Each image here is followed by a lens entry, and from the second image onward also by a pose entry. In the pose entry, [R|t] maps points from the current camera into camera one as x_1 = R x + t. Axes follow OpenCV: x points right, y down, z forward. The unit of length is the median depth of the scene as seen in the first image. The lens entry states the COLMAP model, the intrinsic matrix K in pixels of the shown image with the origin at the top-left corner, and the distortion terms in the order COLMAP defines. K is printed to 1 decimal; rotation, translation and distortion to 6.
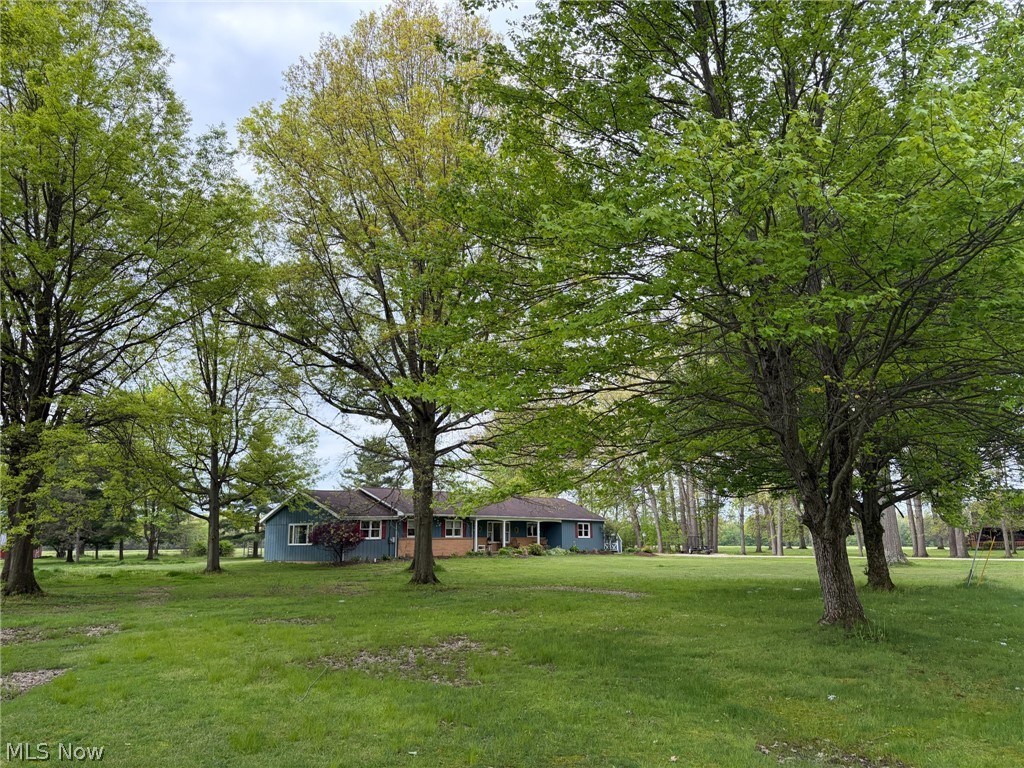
lens RADIAL K [[774.3, 0, 513.0], [0, 774.3, 383.6], [0, 0, 1]] dist [0.031782, -0.037307]
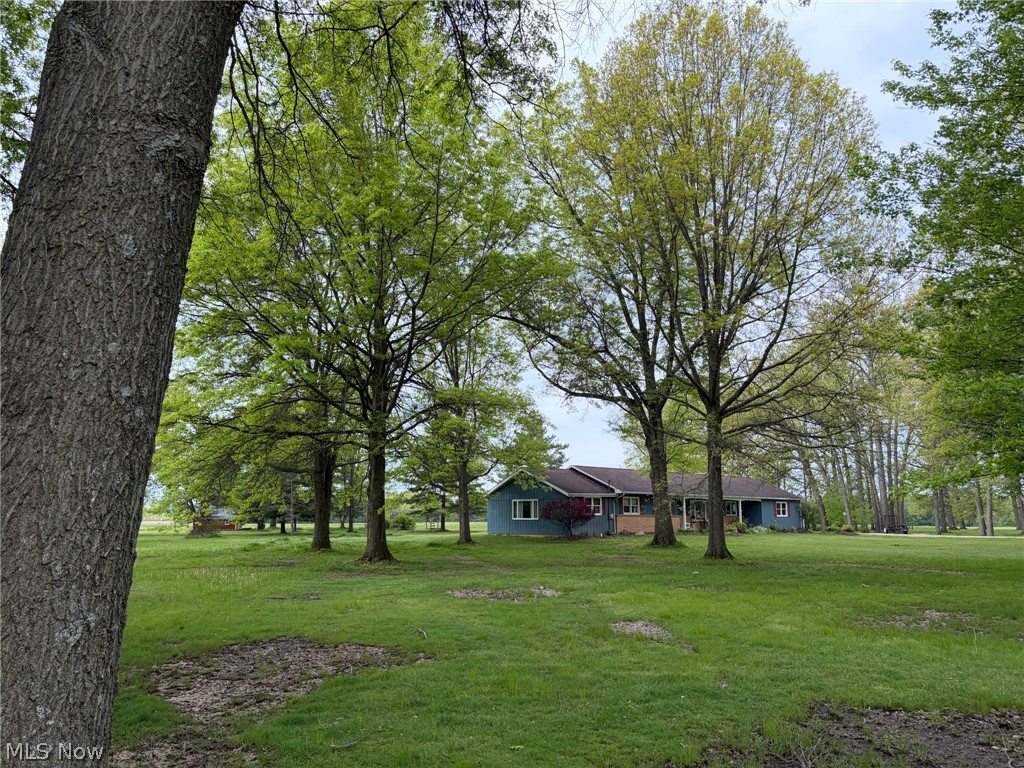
lens RADIAL K [[774.3, 0, 510.4], [0, 774.3, 381.8], [0, 0, 1]] dist [0.031782, -0.037307]
pose [[0.988045, -0.017612, -0.153153, -0.124907], [0.021632, 0.999463, 0.024620, -0.008012], [0.152638, -0.027639, 0.987896, -0.048063]]
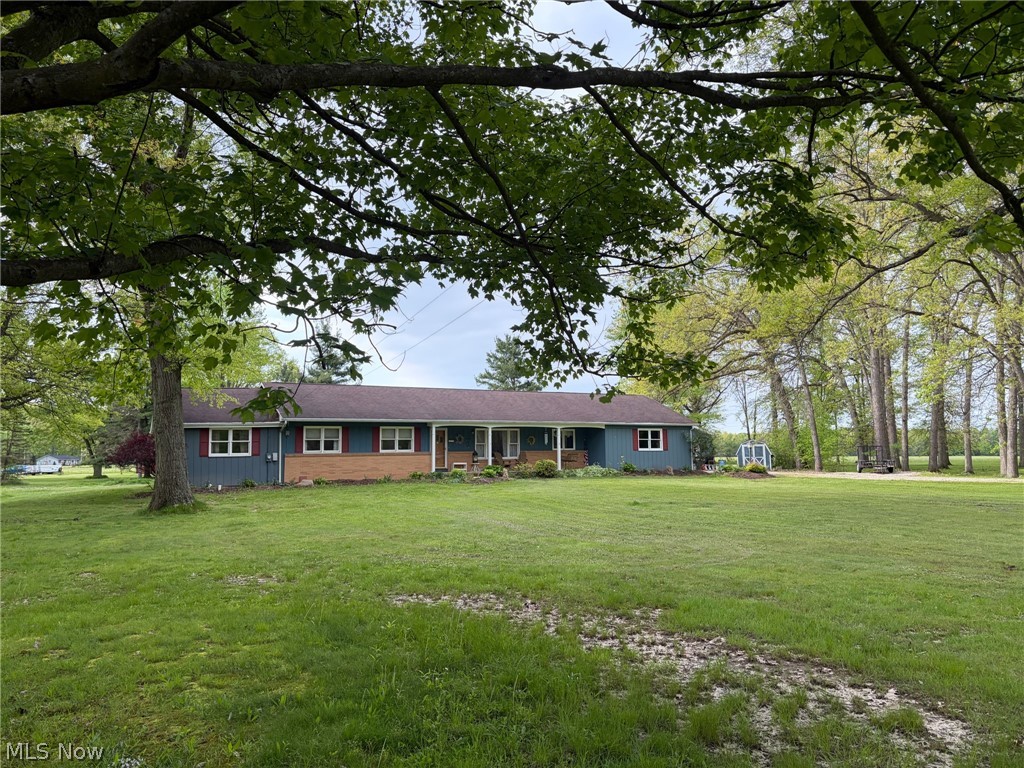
lens RADIAL K [[774.3, 0, 510.0], [0, 774.3, 383.5], [0, 0, 1]] dist [0.031782, -0.037307]
pose [[0.937640, -0.037164, -0.345617, 0.267436], [0.075492, 0.992309, 0.098104, 0.086566], [0.339313, -0.118077, 0.933233, 0.442842]]
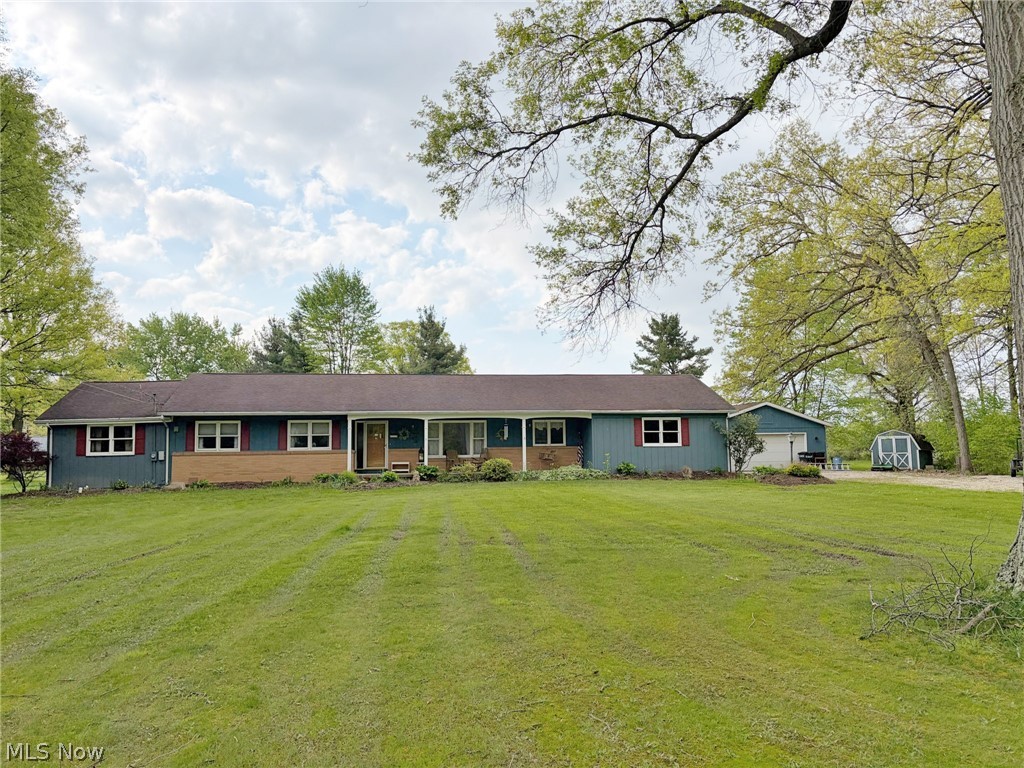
lens RADIAL K [[774.3, 0, 508.7], [0, 774.3, 385.4], [0, 0, 1]] dist [0.031782, -0.037307]
pose [[0.765206, -0.058109, -0.641158, 0.435877], [0.137301, 0.987735, 0.074345, 0.137547], [0.628974, -0.144921, 0.763799, 0.706157]]
